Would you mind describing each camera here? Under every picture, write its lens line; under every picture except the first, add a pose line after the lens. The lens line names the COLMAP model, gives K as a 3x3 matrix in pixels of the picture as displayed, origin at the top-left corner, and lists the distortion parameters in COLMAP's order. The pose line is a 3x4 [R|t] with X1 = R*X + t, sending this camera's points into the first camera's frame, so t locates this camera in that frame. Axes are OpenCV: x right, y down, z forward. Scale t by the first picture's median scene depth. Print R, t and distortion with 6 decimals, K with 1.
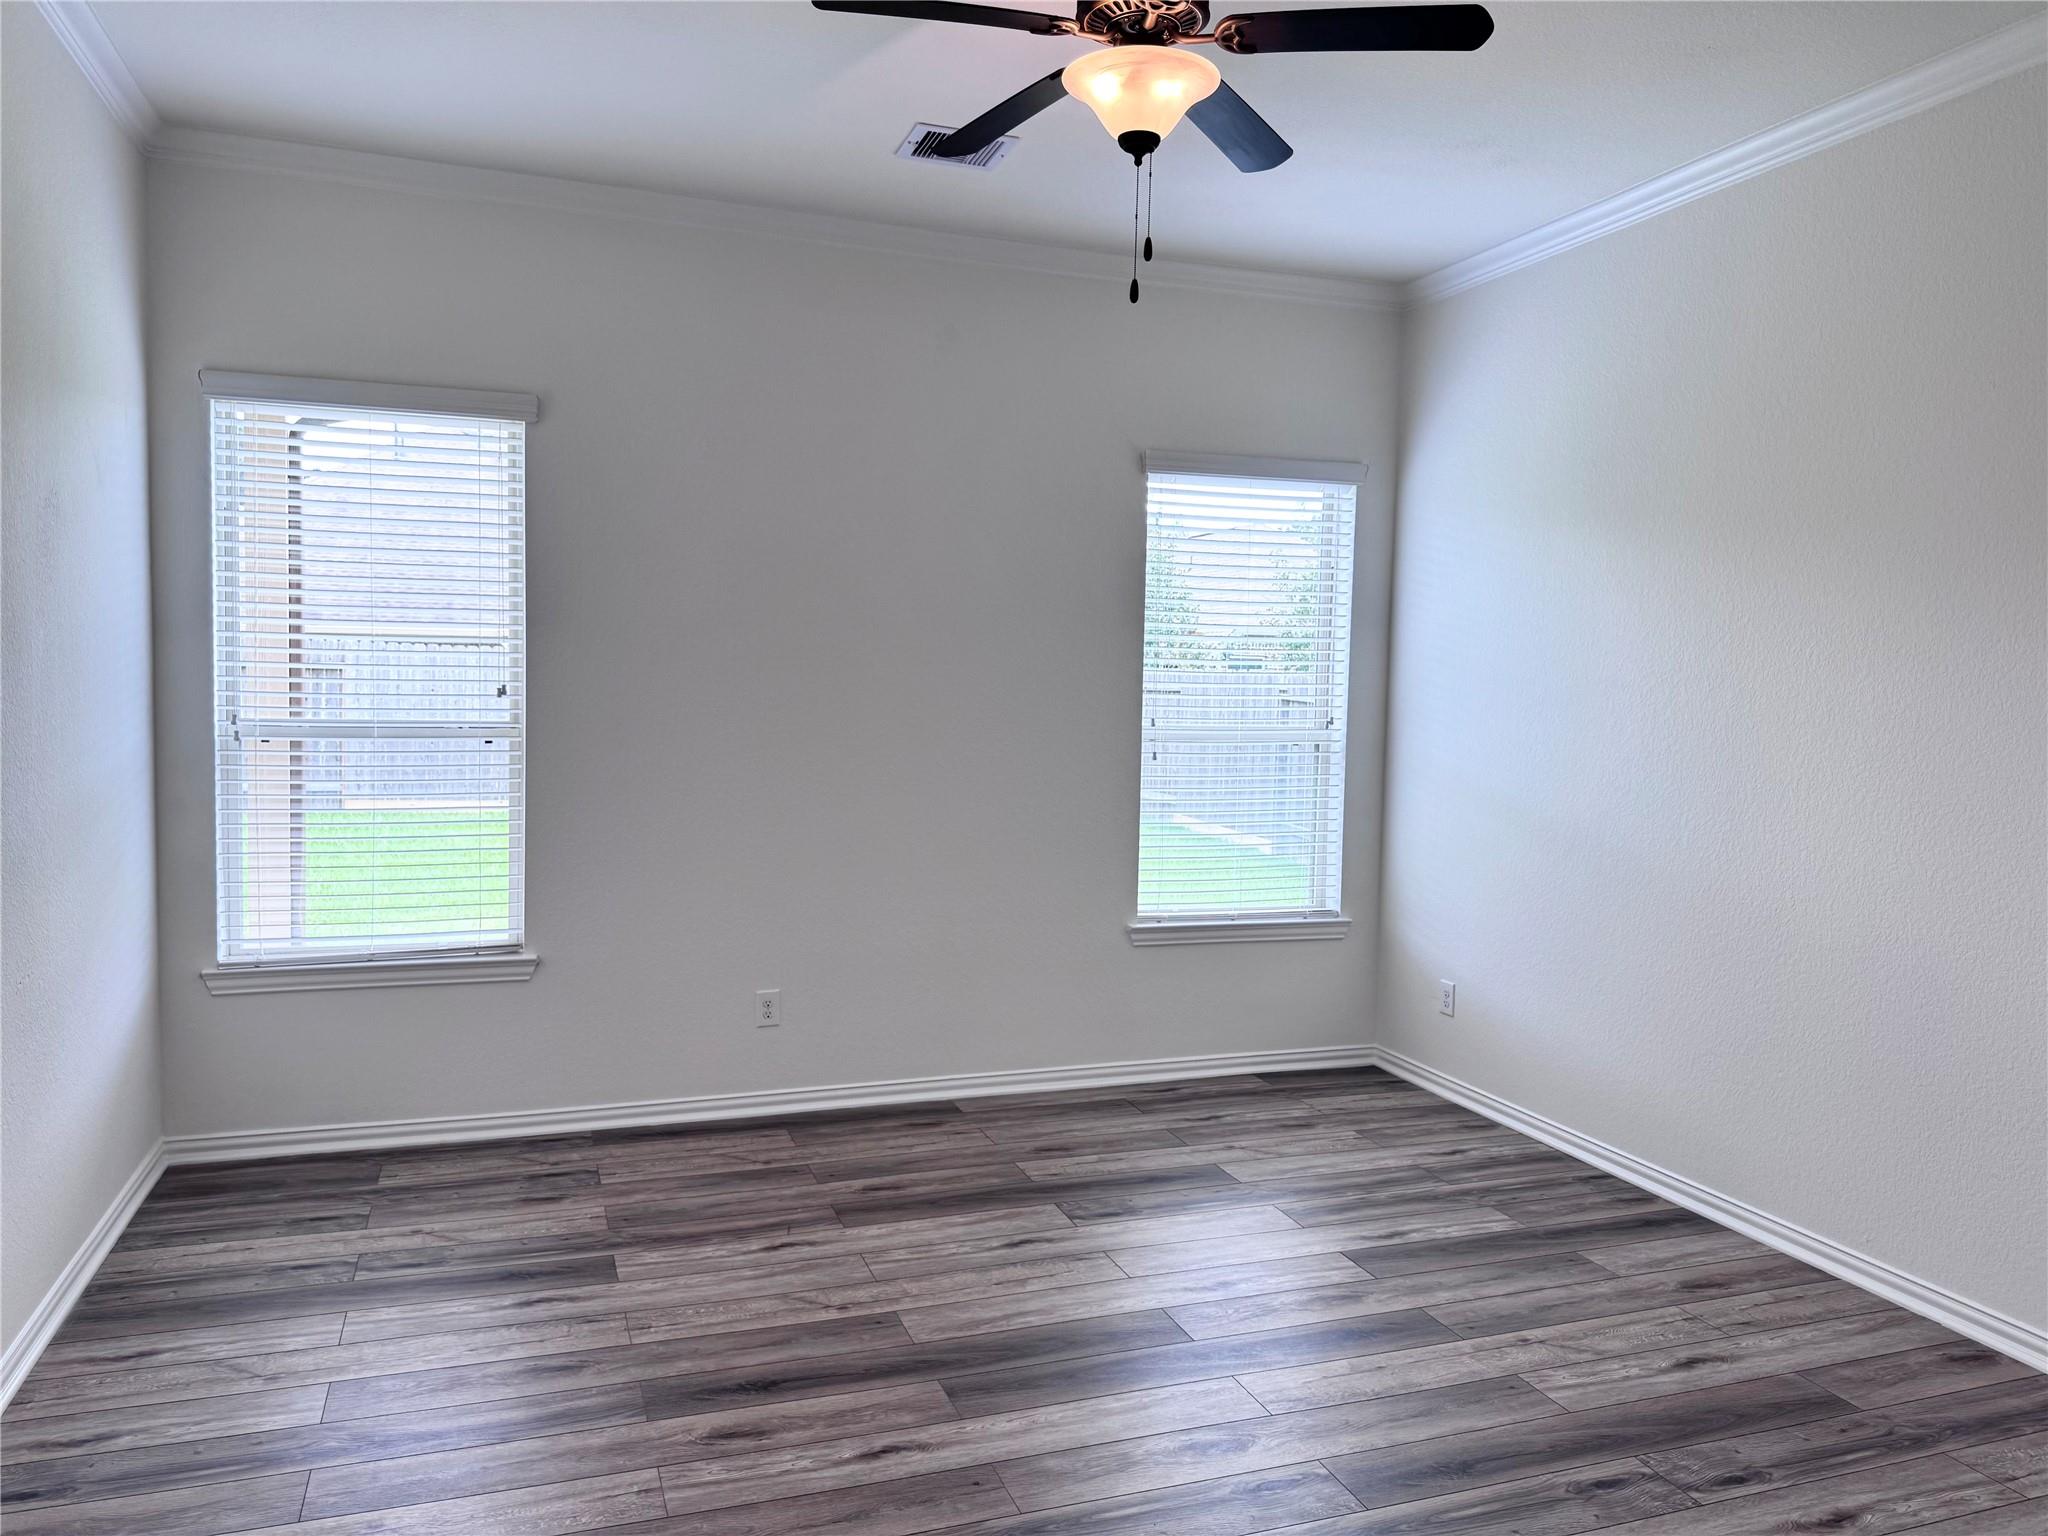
lens RADIAL K [[1436.2, 0, 1016.9], [0, 1436.2, 756.2], [0, 0, 1]] dist [0.070794, -0.089890]
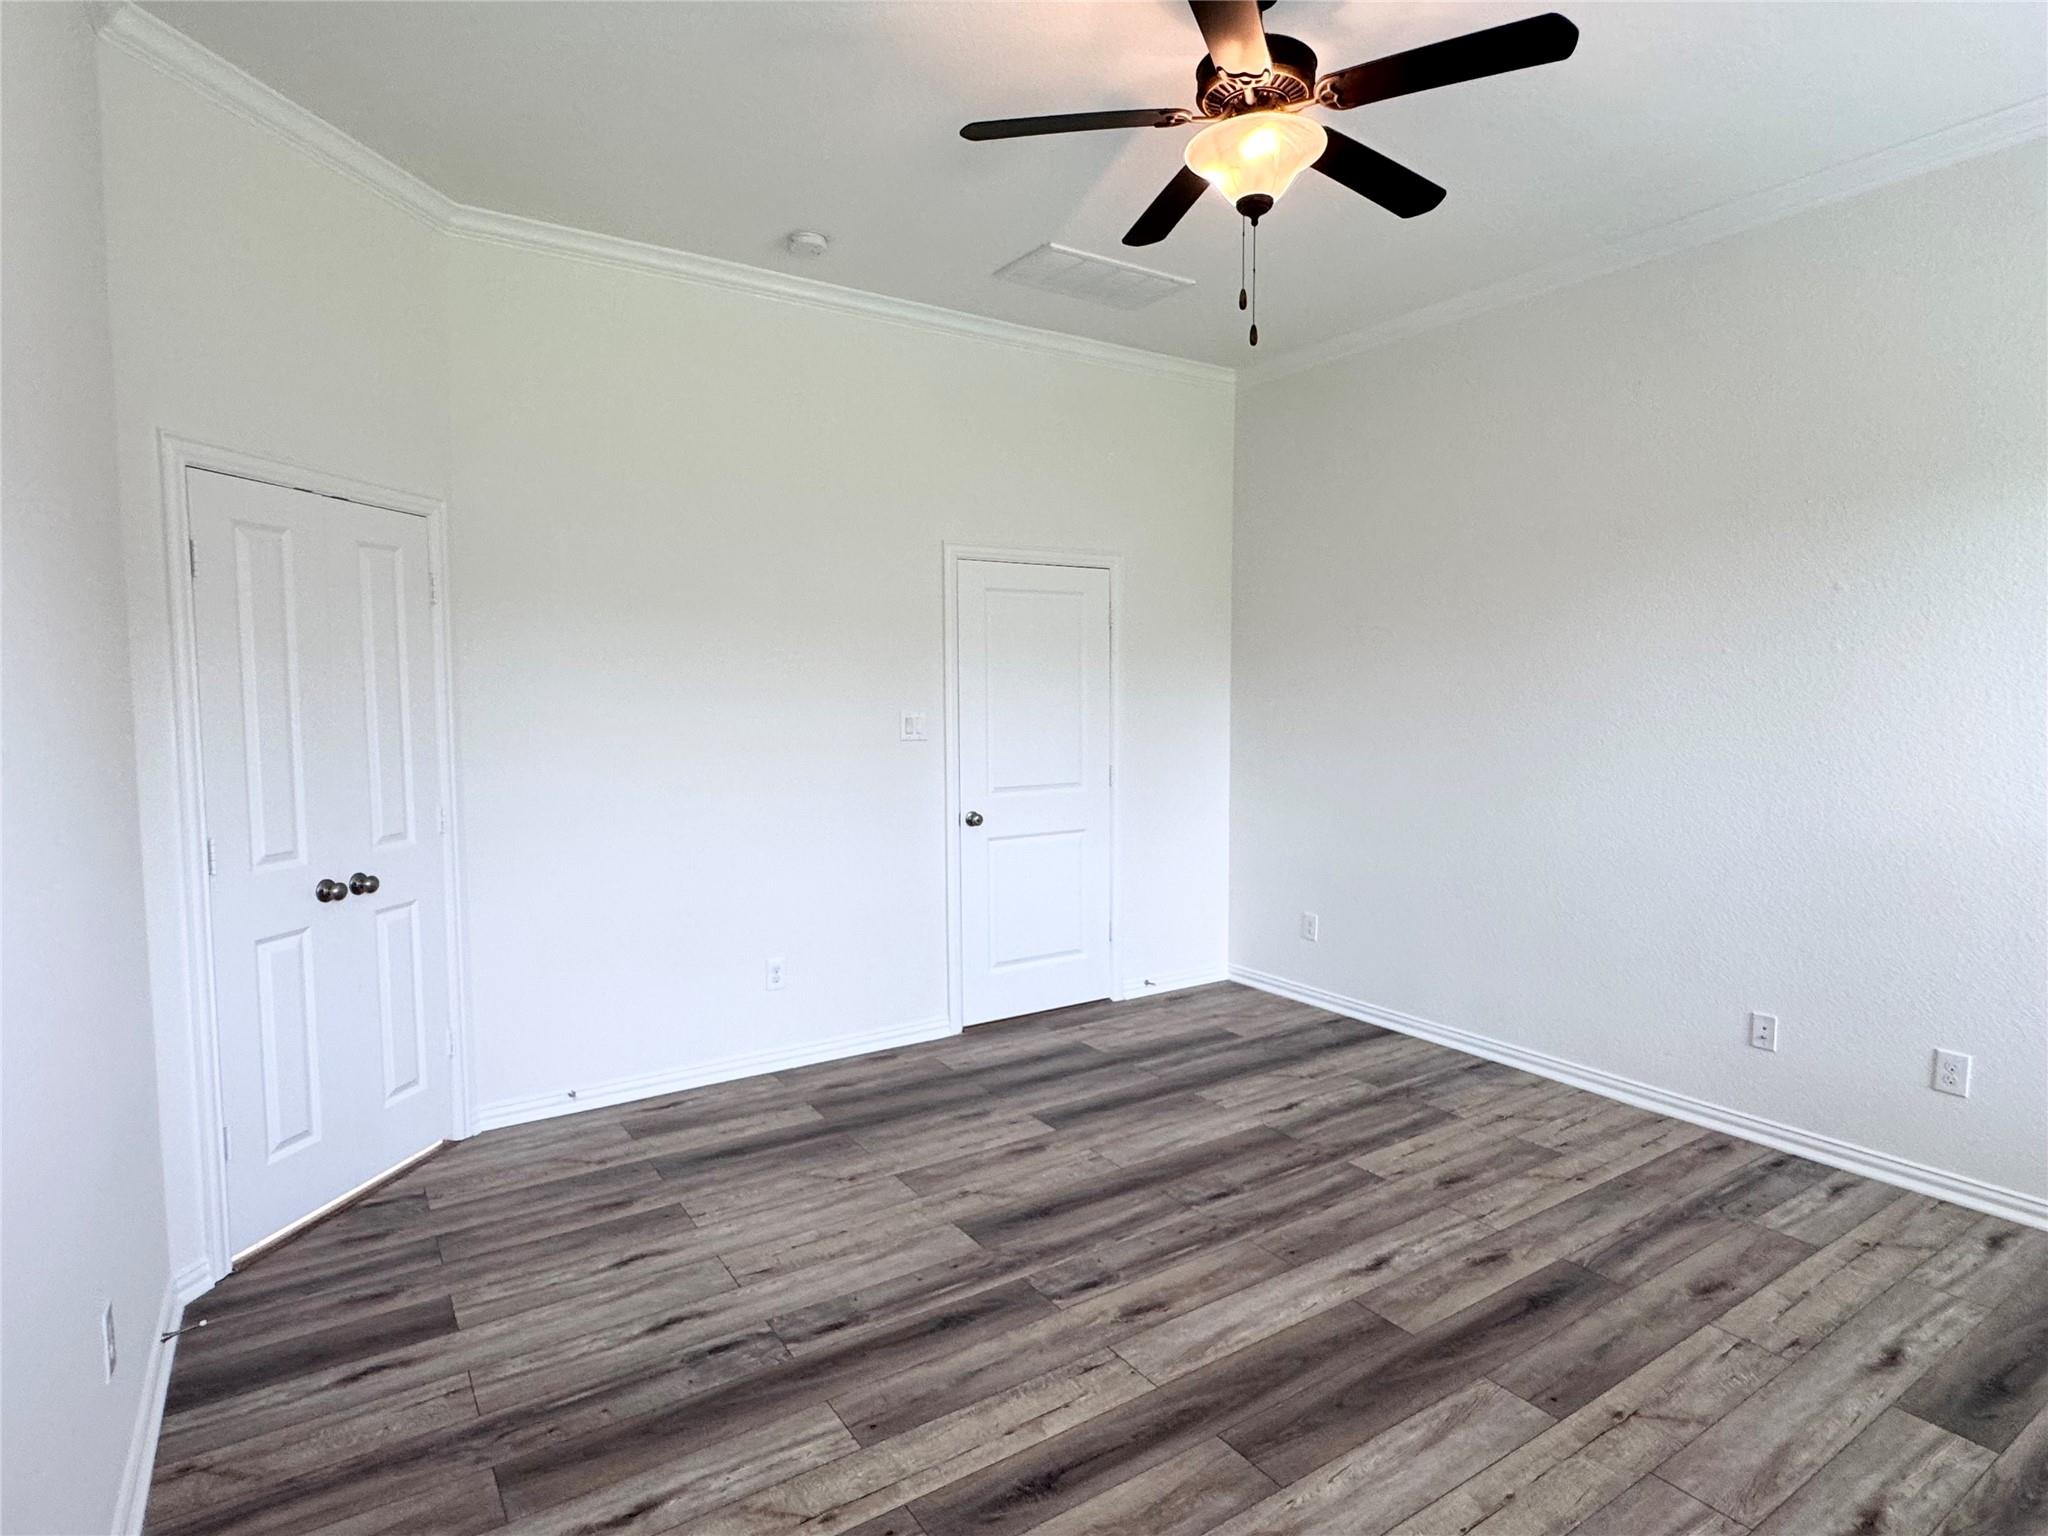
lens RADIAL K [[1093.2, 0, 1022.9], [0, 1093.2, 769.9], [0, 0, 1]] dist [-0.006441, 0.000968]
pose [[-0.971174, 0.000937, -0.238369, 0.299497], [-0.027576, 0.992837, 0.116253, -0.049936], [0.236771, 0.119475, -0.964192, 1.193336]]
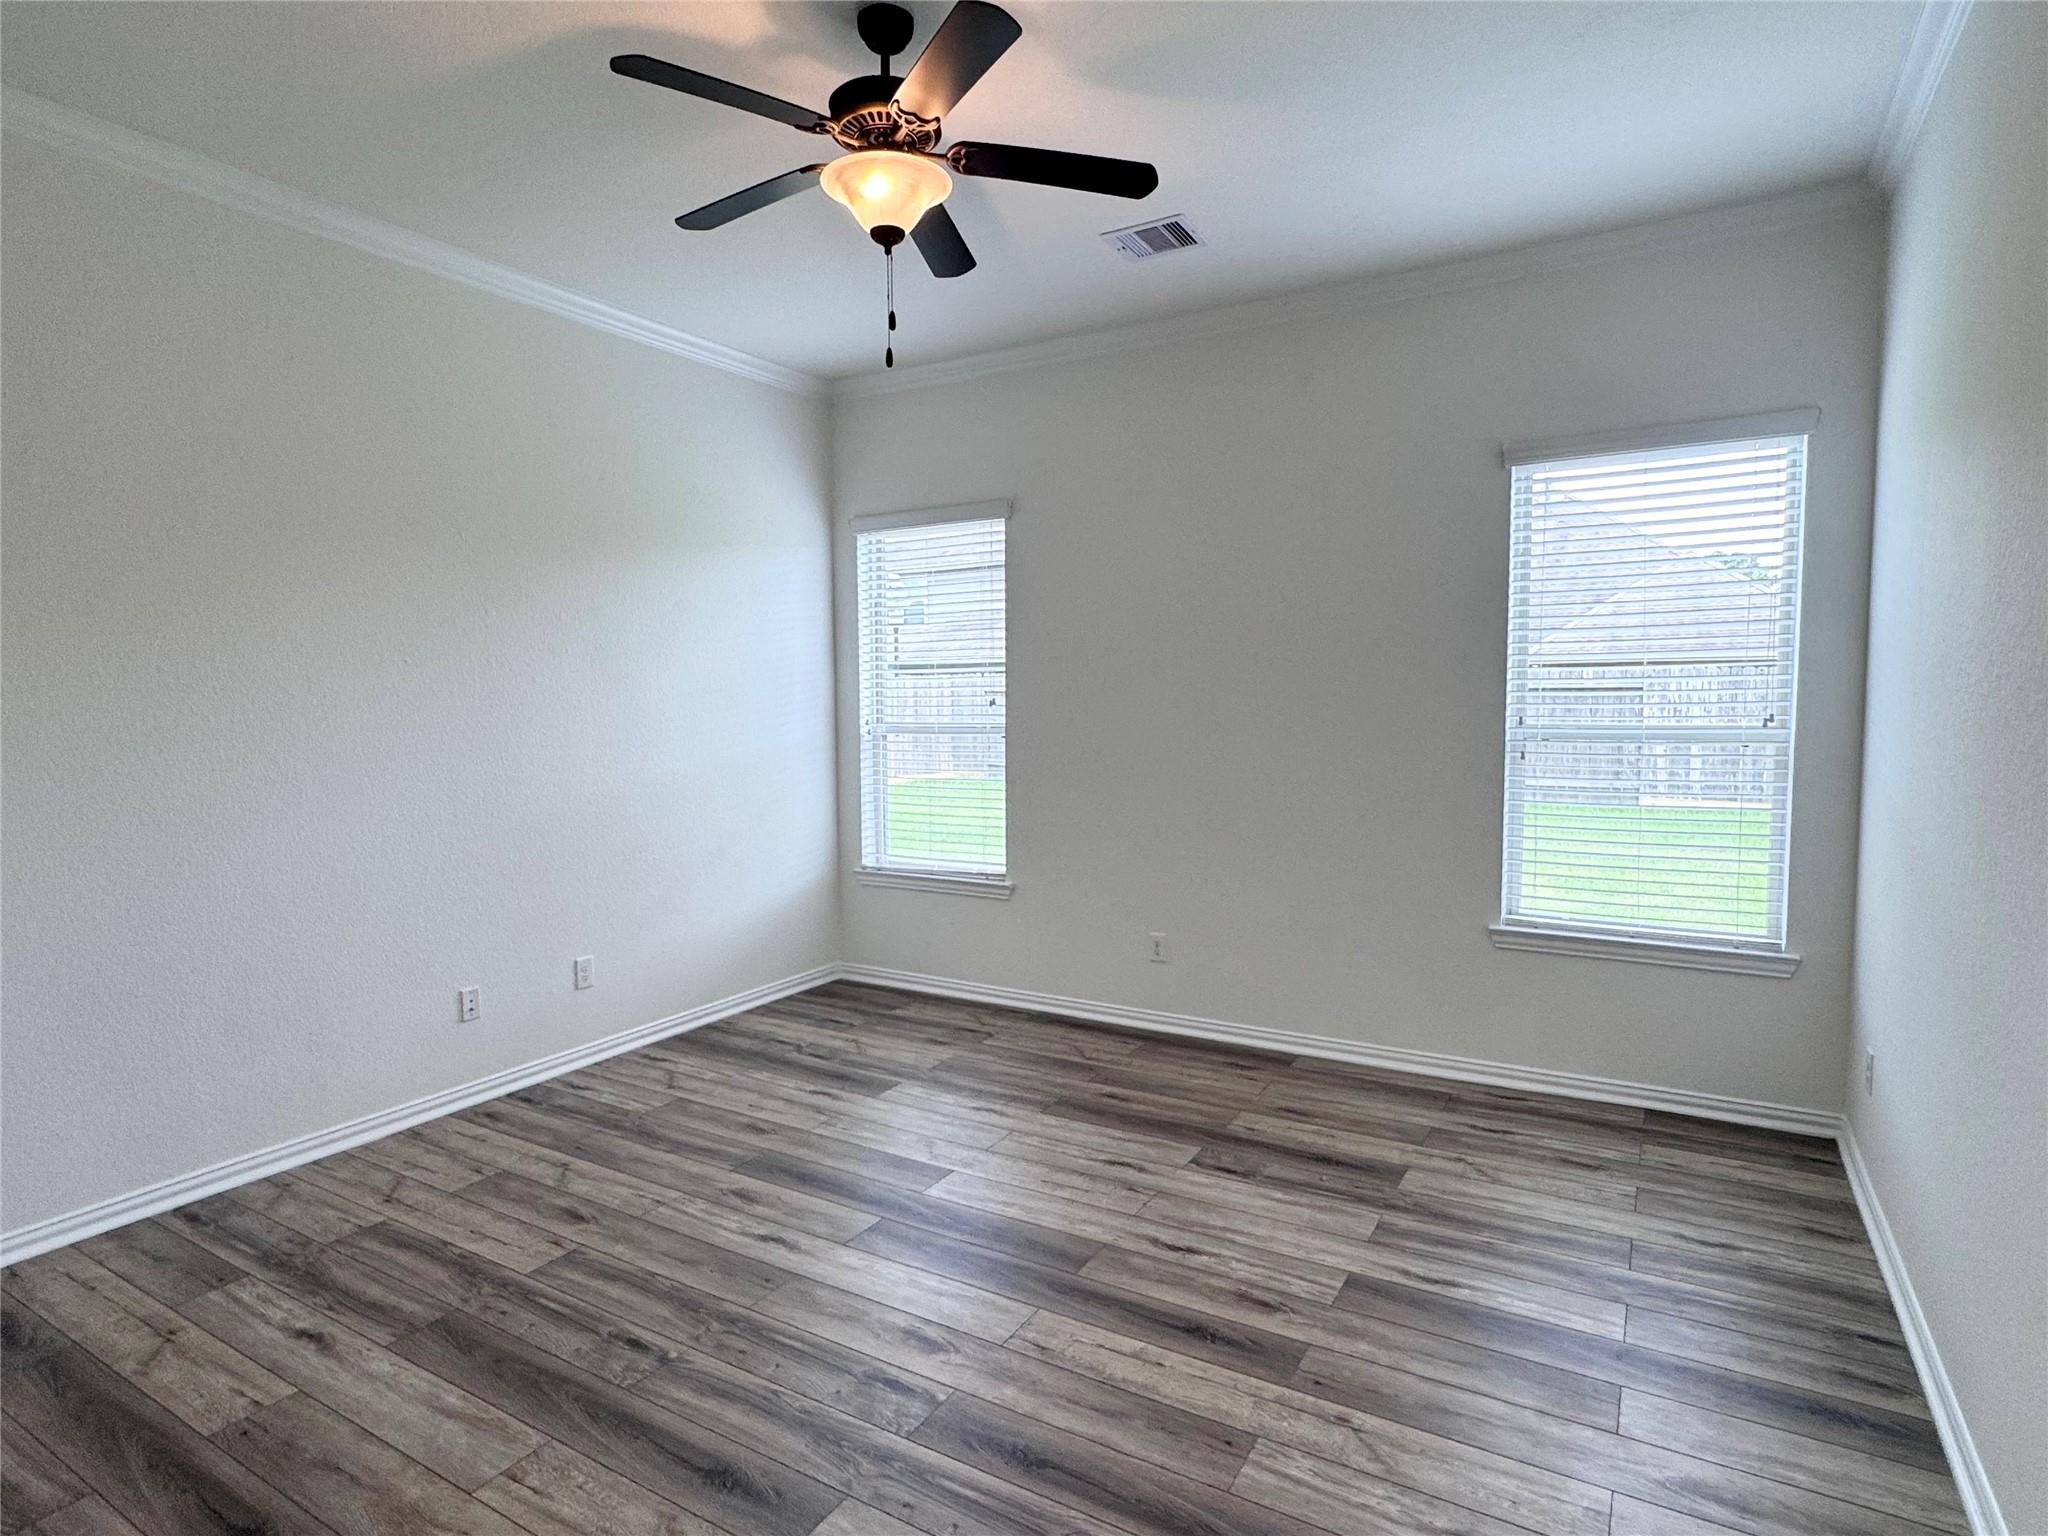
lens RADIAL K [[1093.2, 0, 1020.3], [0, 1093.2, 754.1], [0, 0, 1]] dist [-0.006441, 0.000968]
pose [[0.635868, 0.016559, -0.771620, 0.563223], [-0.017196, 0.999826, 0.007286, -0.000780], [0.771606, 0.008635, 0.636042, 0.333153]]
